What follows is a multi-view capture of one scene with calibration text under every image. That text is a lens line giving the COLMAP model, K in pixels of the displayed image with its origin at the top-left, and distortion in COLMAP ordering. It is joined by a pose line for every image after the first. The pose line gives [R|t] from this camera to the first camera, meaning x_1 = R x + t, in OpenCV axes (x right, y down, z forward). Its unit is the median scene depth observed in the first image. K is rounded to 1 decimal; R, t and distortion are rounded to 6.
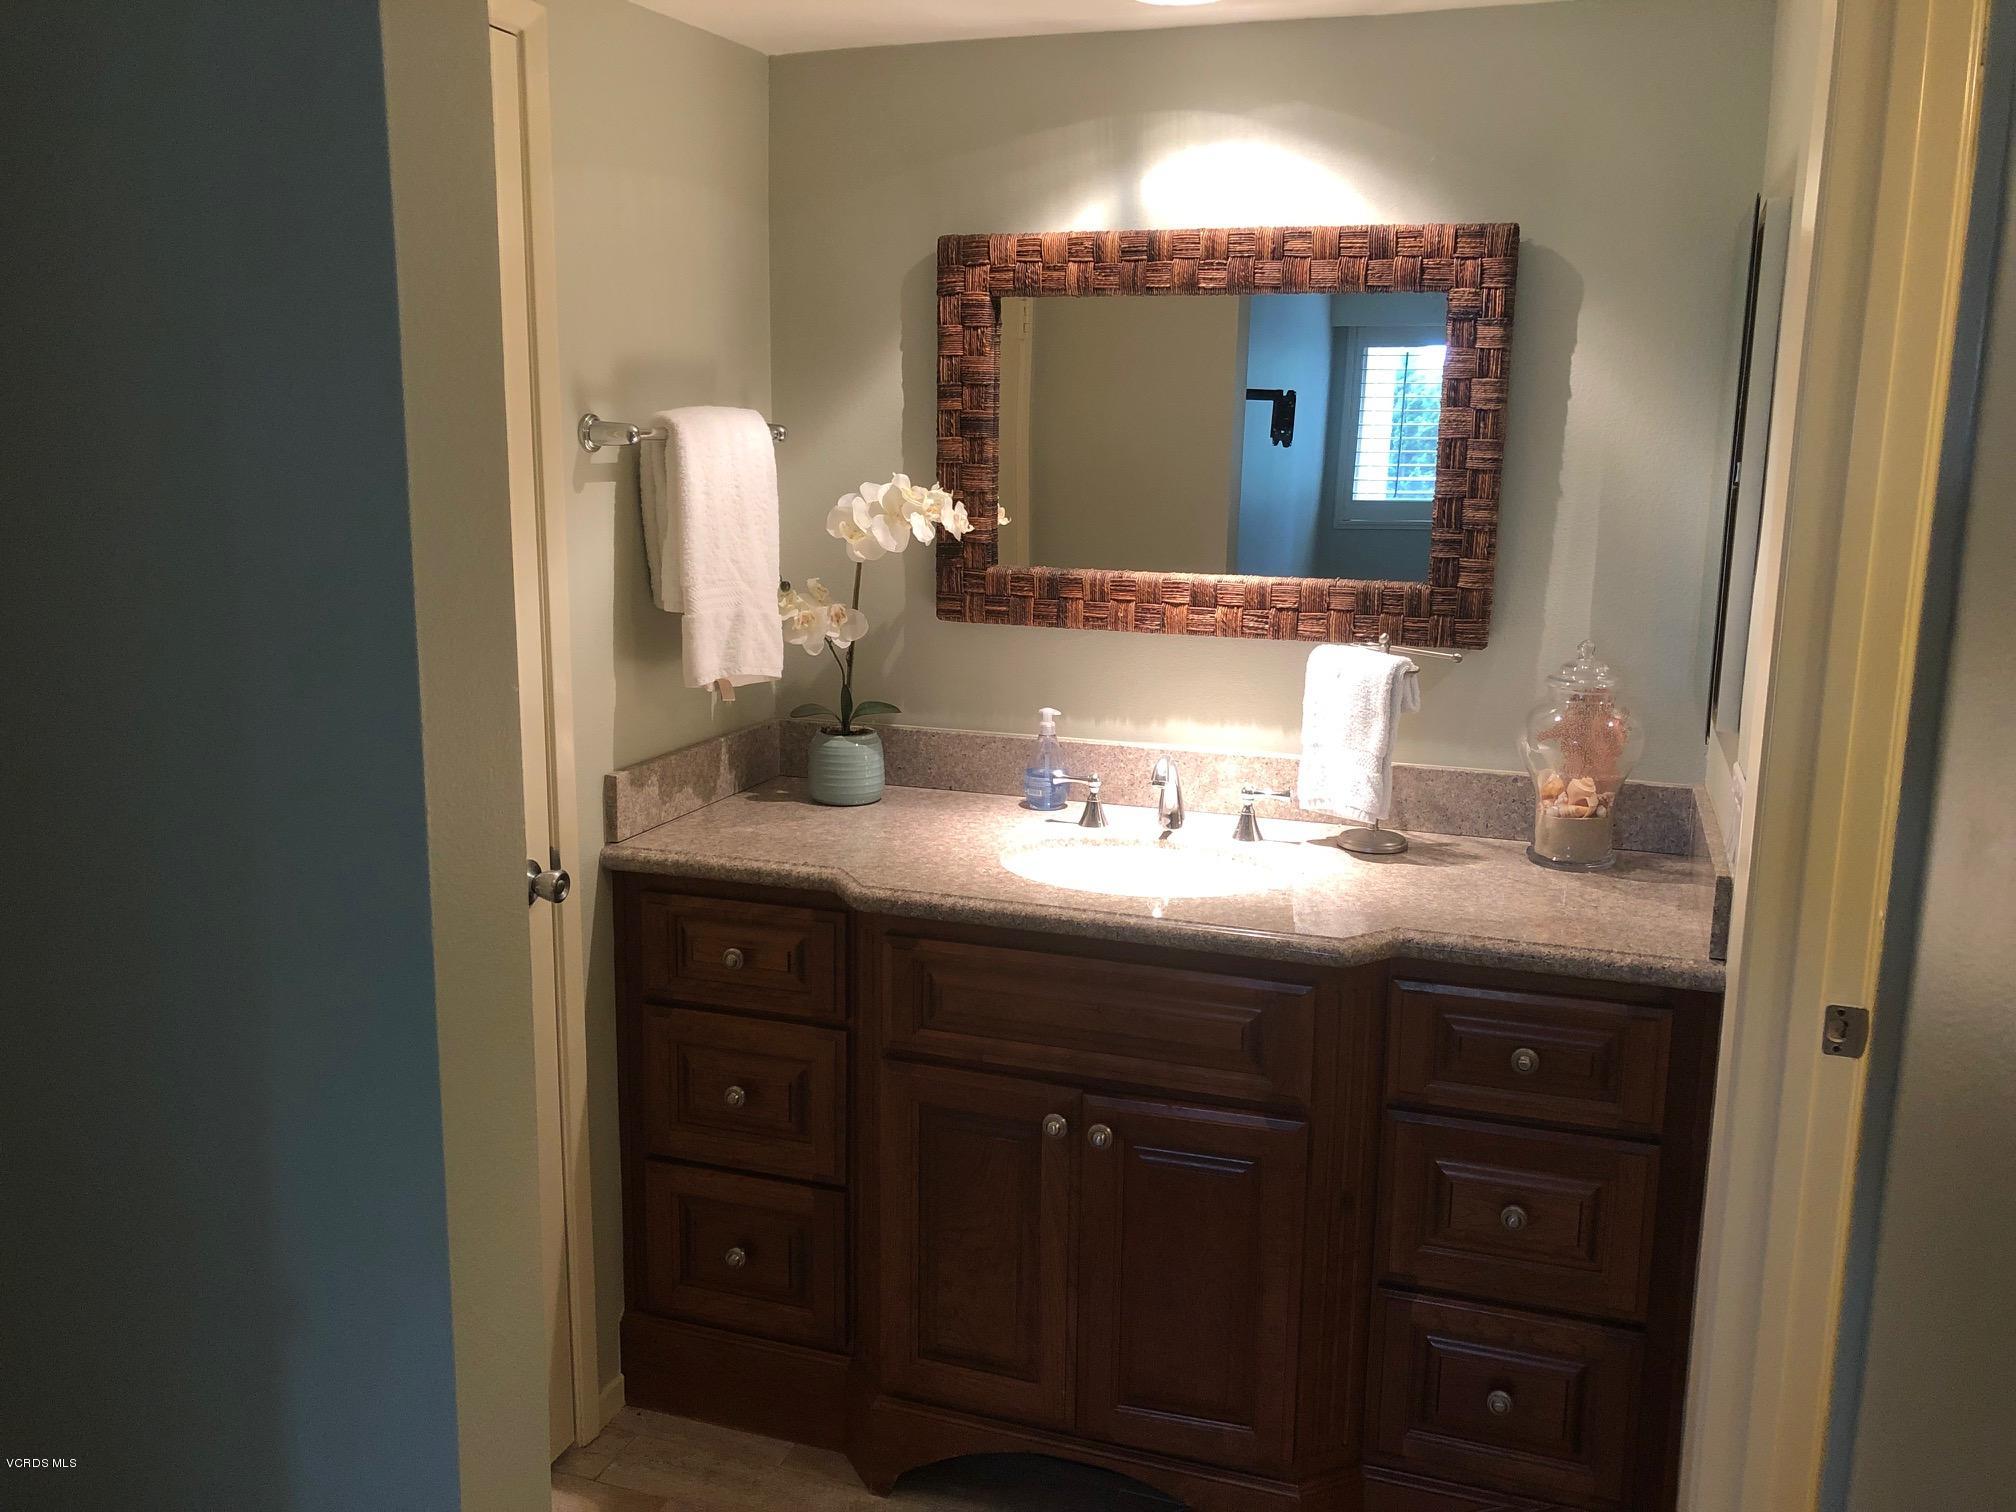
lens RADIAL K [[1685.5, 0, 1006.1], [0, 1685.5, 732.0], [0, 0, 1]] dist [-0.042540, 0.043368]
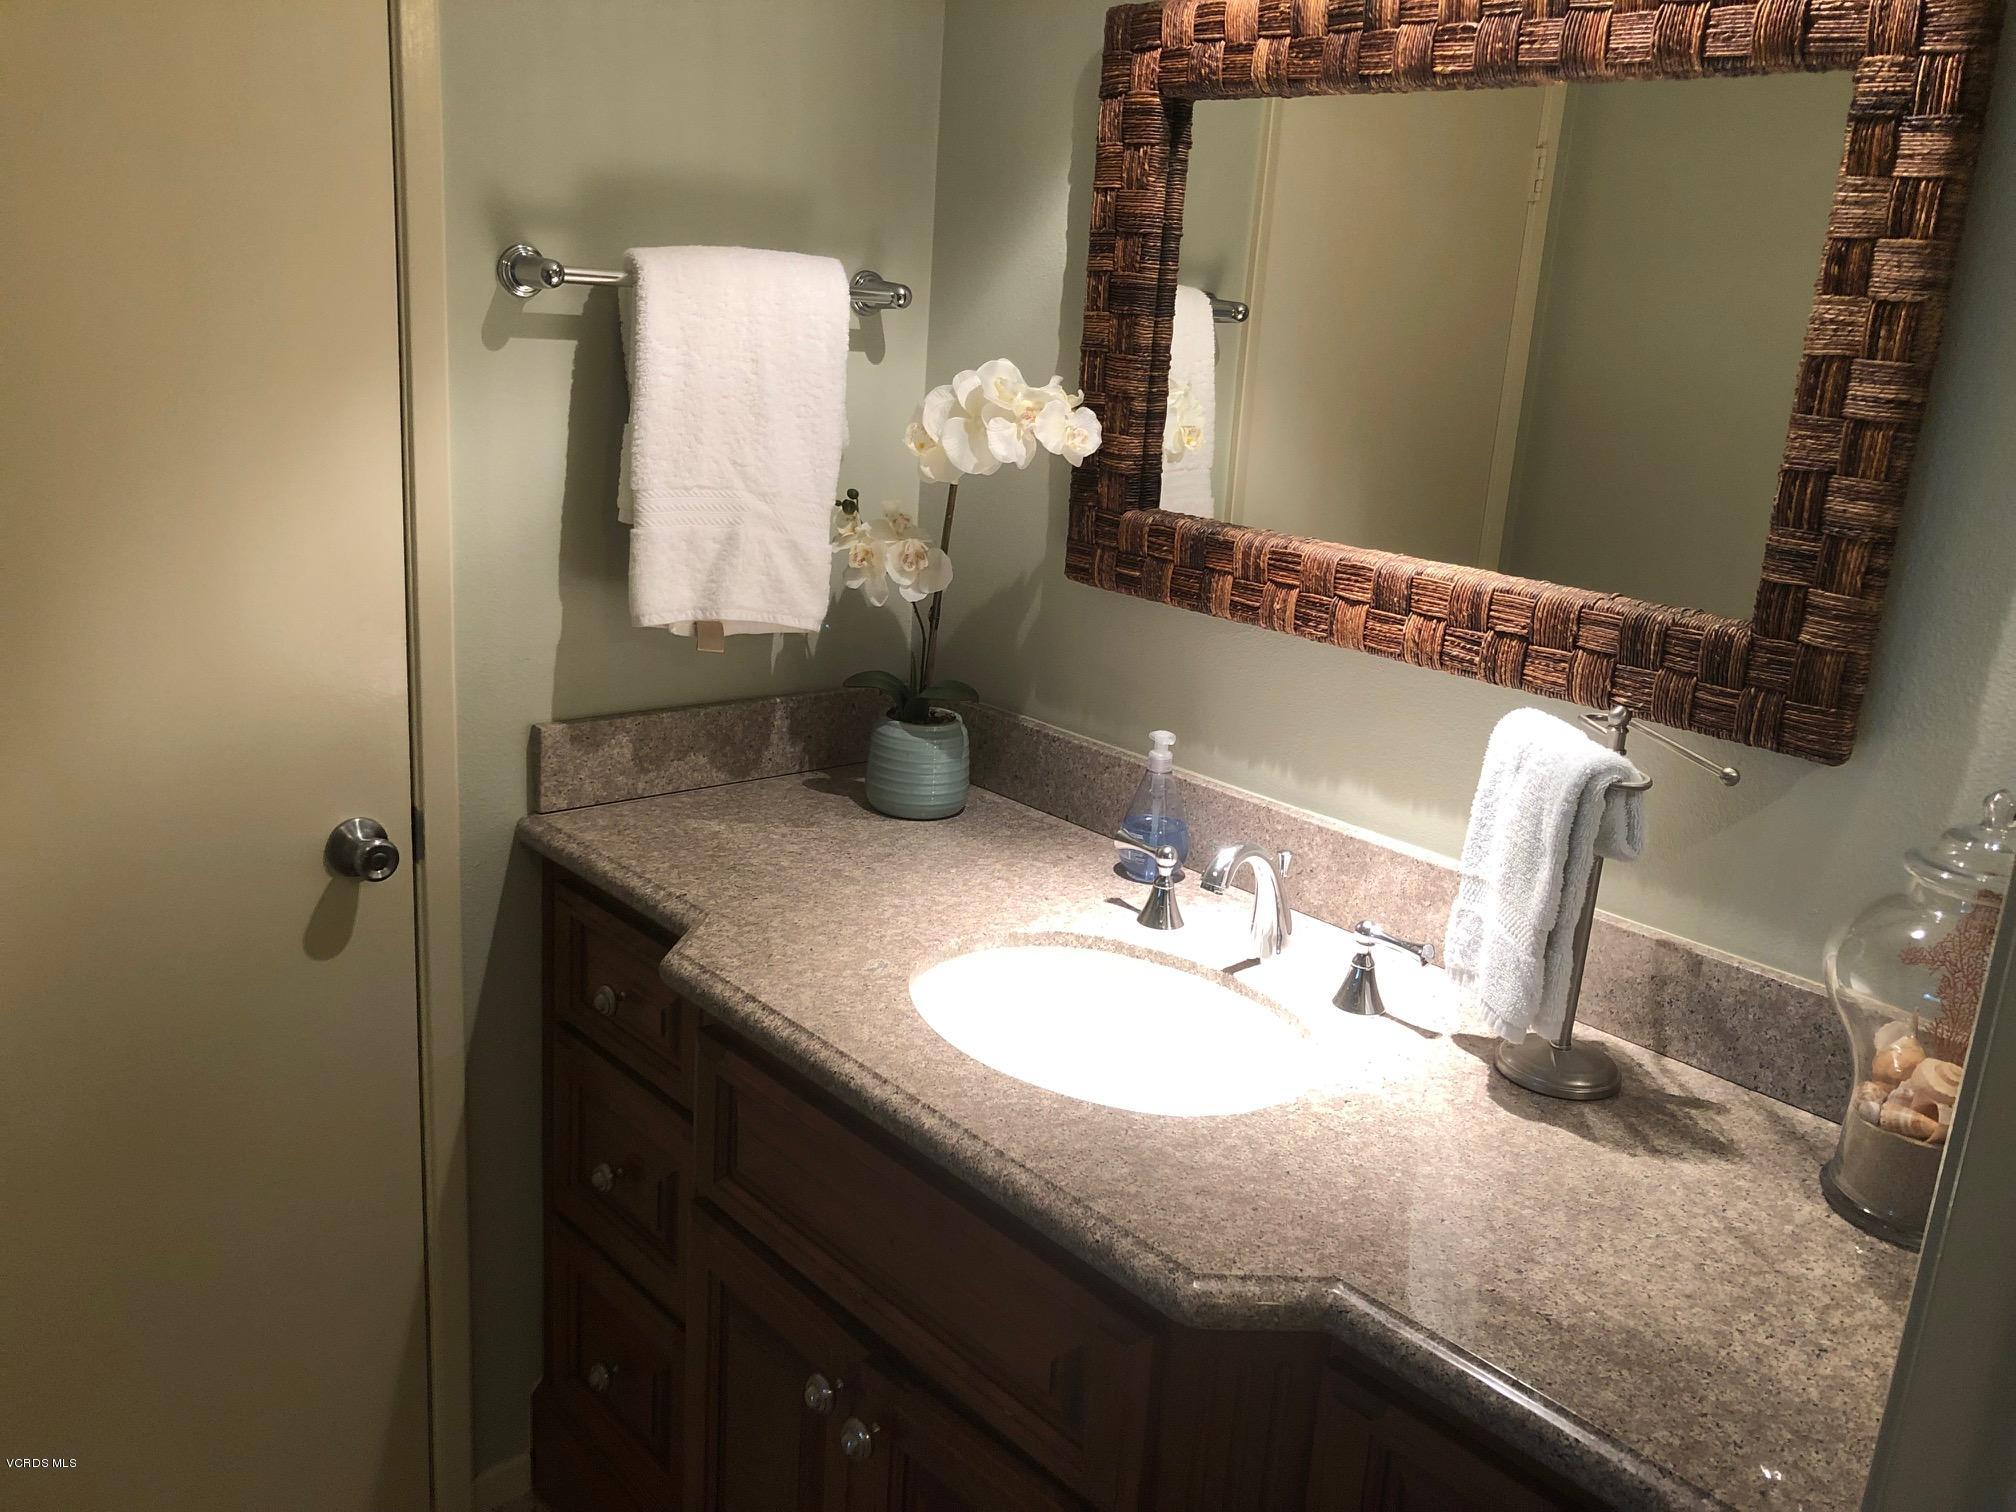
lens RADIAL K [[1685.5, 0, 1006.1], [0, 1685.5, 732.0], [0, 0, 1]] dist [-0.042540, 0.043368]
pose [[0.869760, 0.168215, -0.463919, 0.290820], [-0.143457, 0.985696, 0.088455, -0.066579], [0.472162, -0.010382, 0.881451, 0.404843]]
